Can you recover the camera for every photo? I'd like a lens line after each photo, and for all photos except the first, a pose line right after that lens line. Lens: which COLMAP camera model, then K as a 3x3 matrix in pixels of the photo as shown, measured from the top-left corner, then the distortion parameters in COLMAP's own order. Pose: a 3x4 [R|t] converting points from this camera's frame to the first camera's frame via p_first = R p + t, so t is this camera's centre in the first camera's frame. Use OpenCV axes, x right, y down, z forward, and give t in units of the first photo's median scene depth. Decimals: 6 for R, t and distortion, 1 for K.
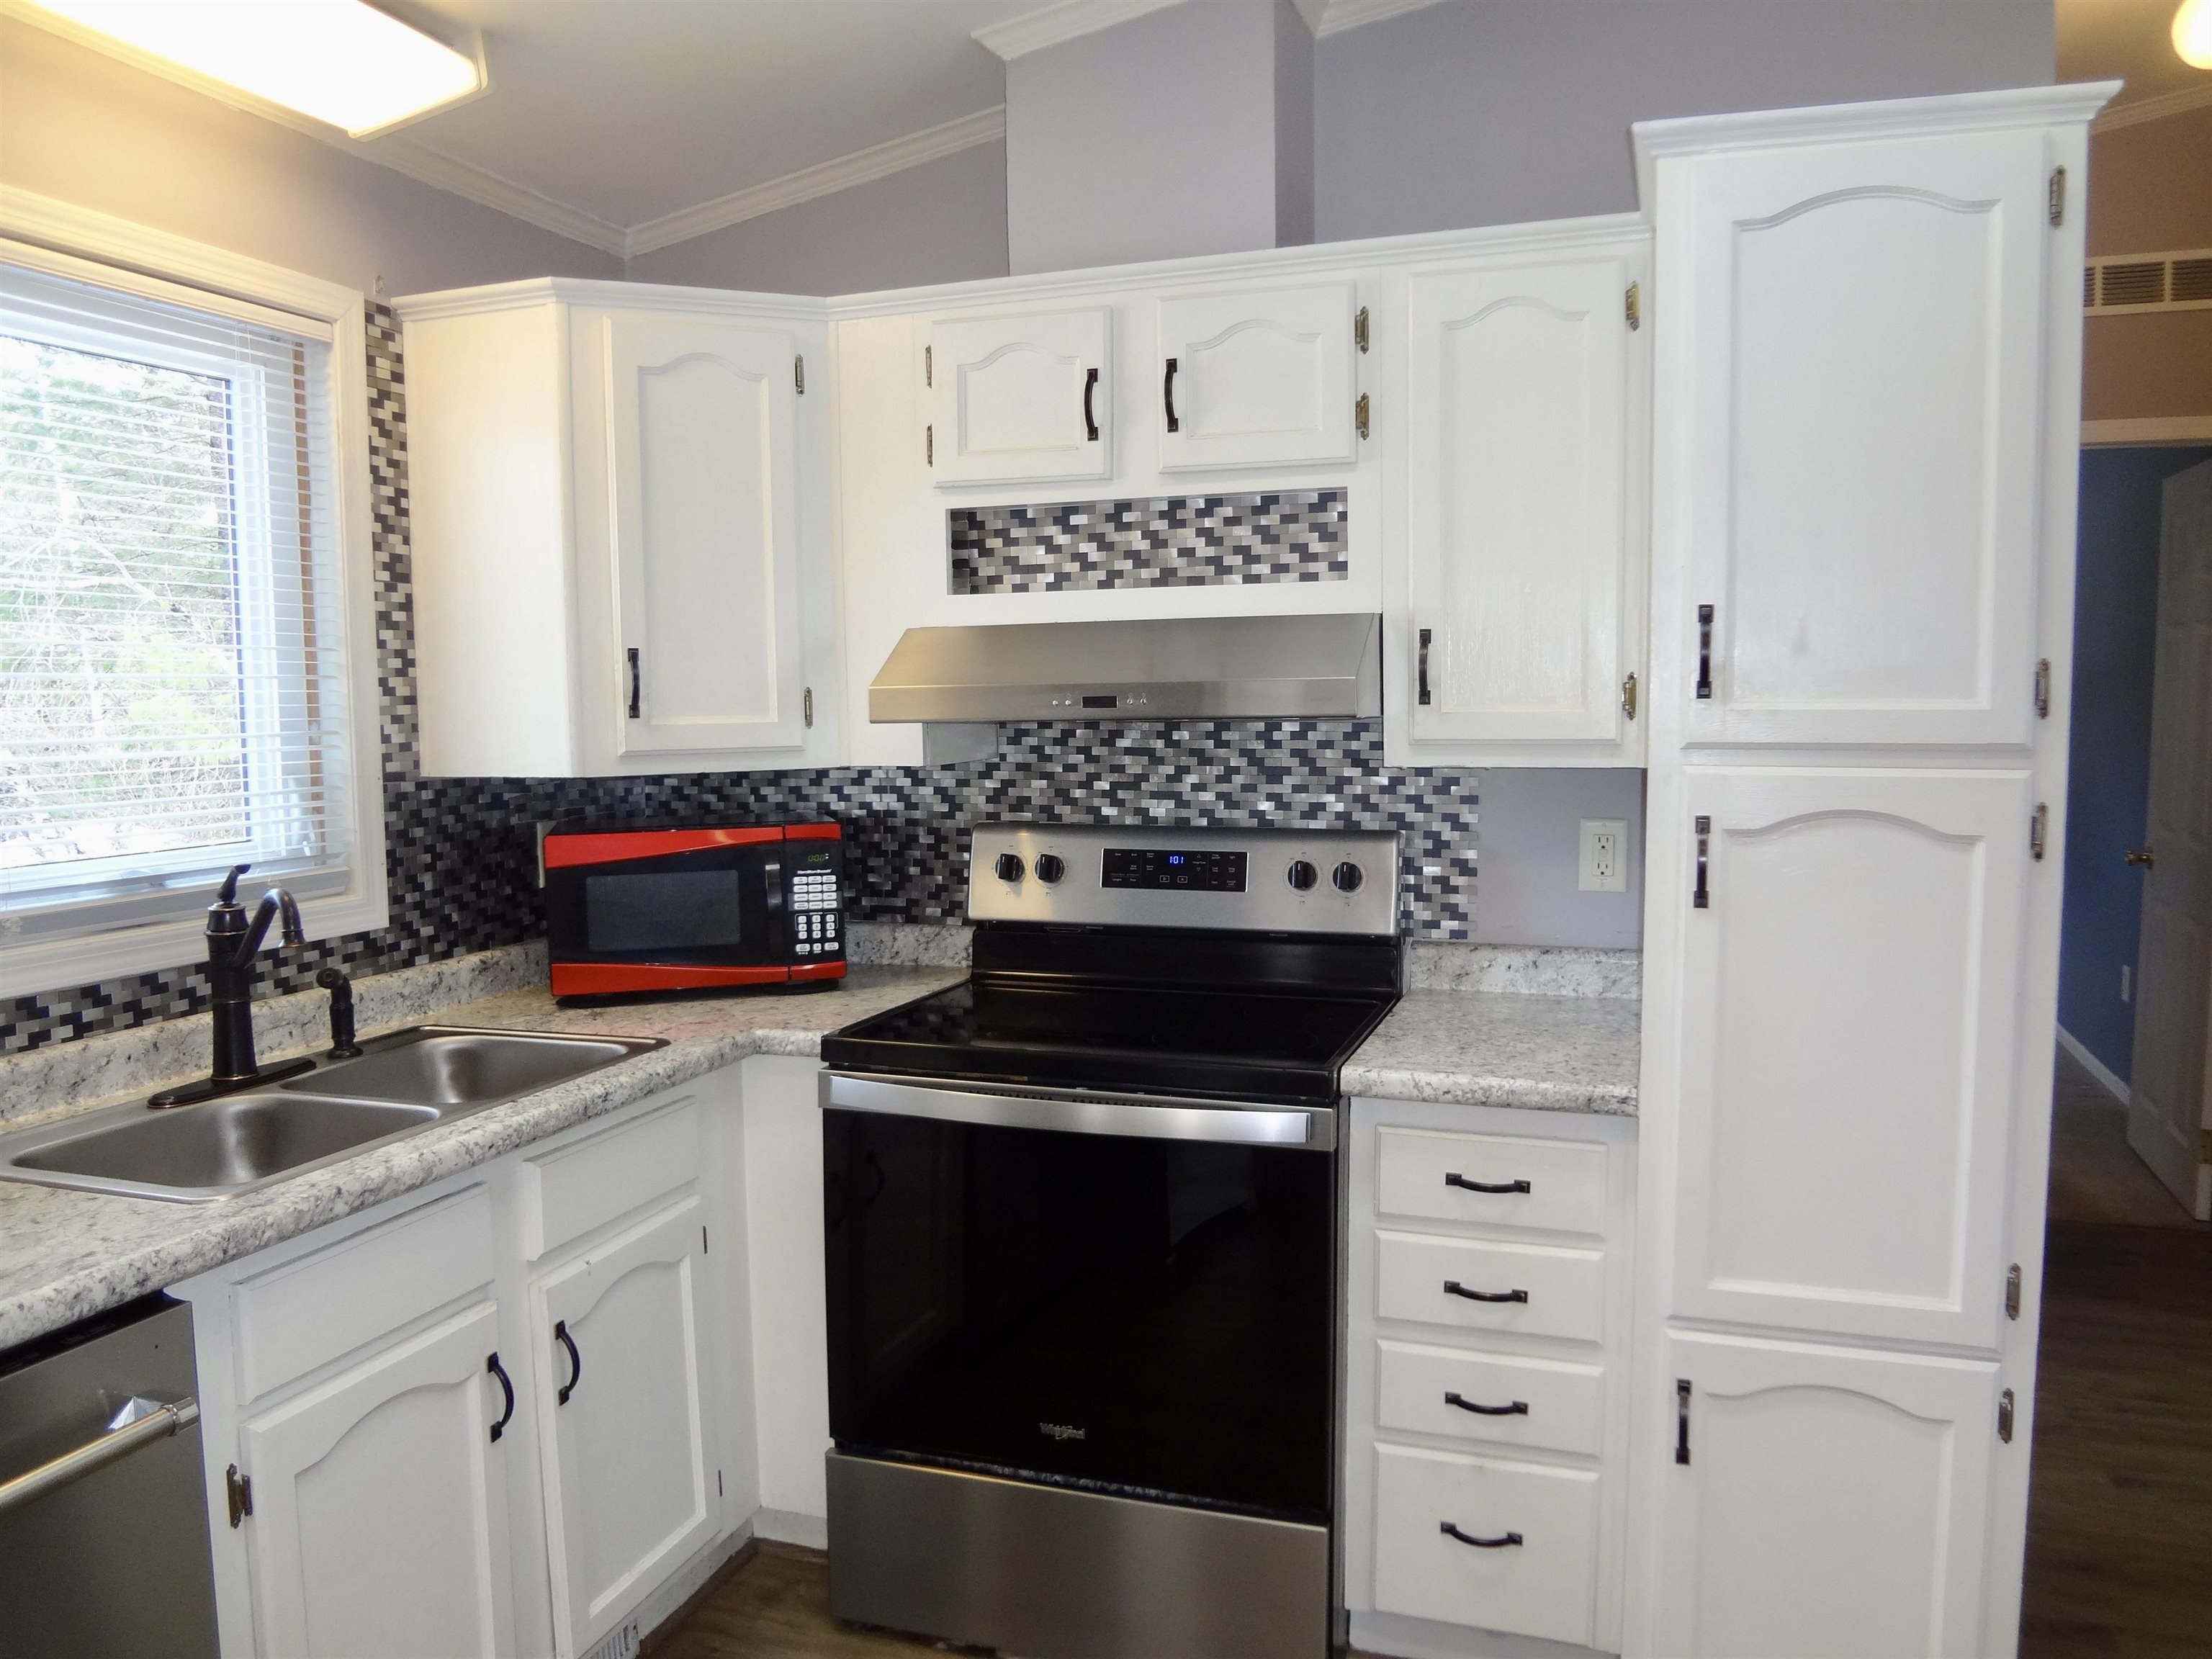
lens RADIAL K [[1628.4, 0, 1106.0], [0, 1628.4, 829.5], [0, 0, 1]] dist [-0.056437, 0.004300]
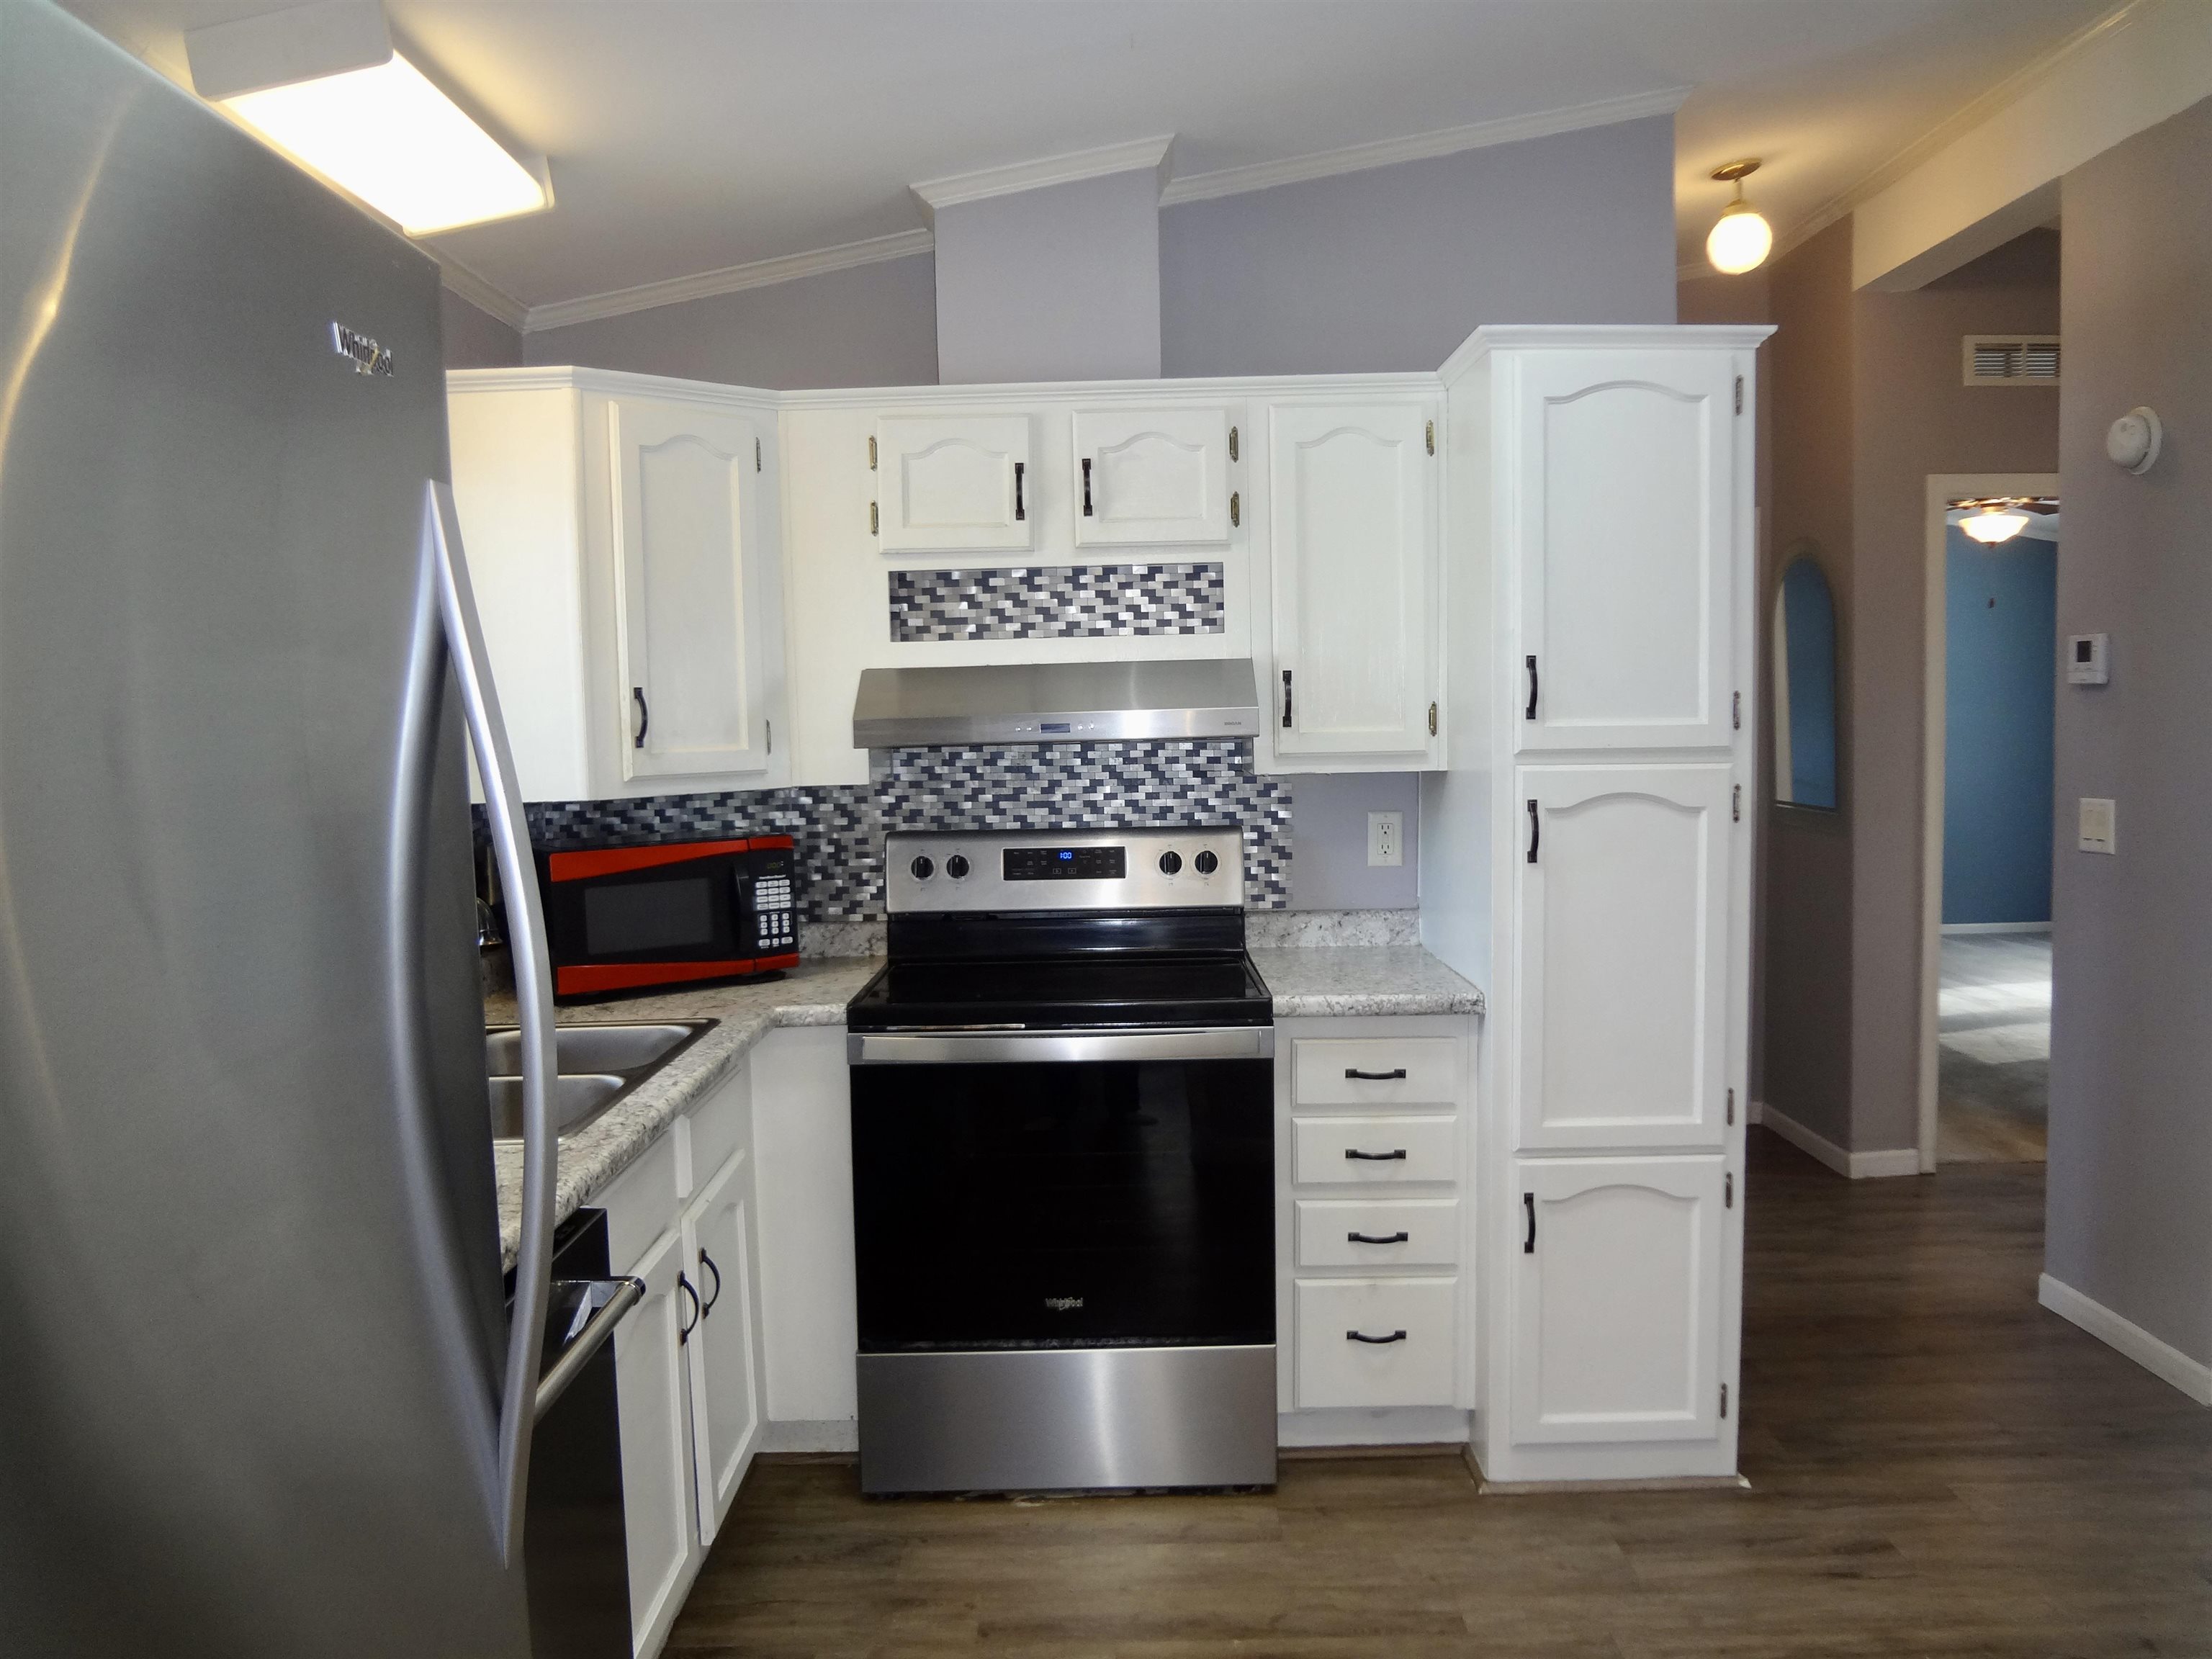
lens RADIAL K [[1628.4, 0, 1106.0], [0, 1628.4, 829.5], [0, 0, 1]] dist [-0.056437, 0.004300]
pose [[0.947362, -0.032924, 0.318466, -0.342836], [0.038475, 0.999197, -0.011153, 0.014824], [-0.317843, 0.022819, 0.947869, -0.197445]]
